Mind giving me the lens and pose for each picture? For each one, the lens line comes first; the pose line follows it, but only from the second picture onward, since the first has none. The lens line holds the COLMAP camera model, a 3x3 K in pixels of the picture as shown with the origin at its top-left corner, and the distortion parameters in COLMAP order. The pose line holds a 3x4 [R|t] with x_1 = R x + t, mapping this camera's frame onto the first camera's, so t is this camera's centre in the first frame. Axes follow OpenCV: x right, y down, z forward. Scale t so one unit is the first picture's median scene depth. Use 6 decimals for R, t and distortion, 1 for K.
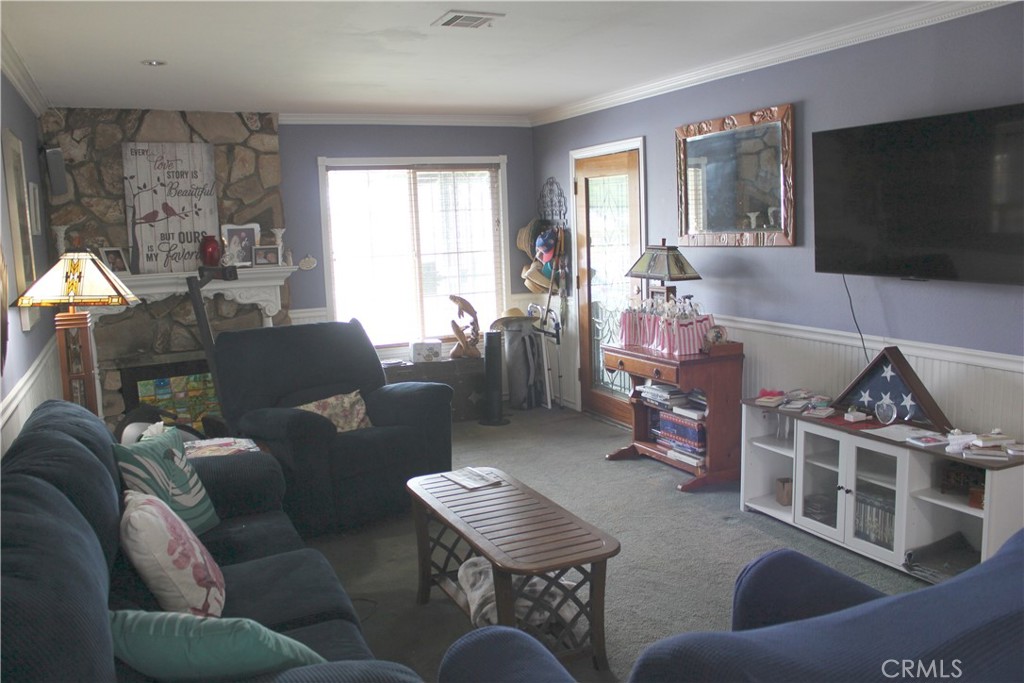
lens RADIAL K [[855.4, 0, 506.0], [0, 855.4, 340.7], [0, 0, 1]] dist [-0.094406, 0.053159]
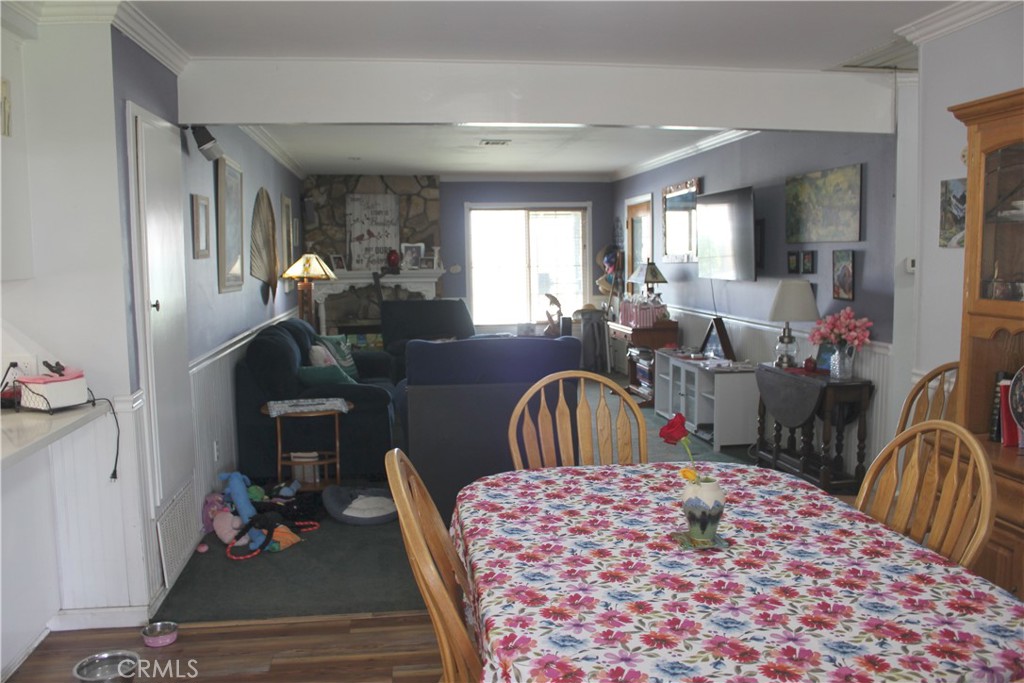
lens RADIAL K [[855.4, 0, 516.7], [0, 855.4, 341.0], [0, 0, 1]] dist [-0.094406, 0.053159]
pose [[0.962047, 0.050573, -0.268155, 0.340242], [-0.058154, 0.998099, -0.020398, 0.074940], [0.266614, 0.035218, 0.963160, -0.543171]]
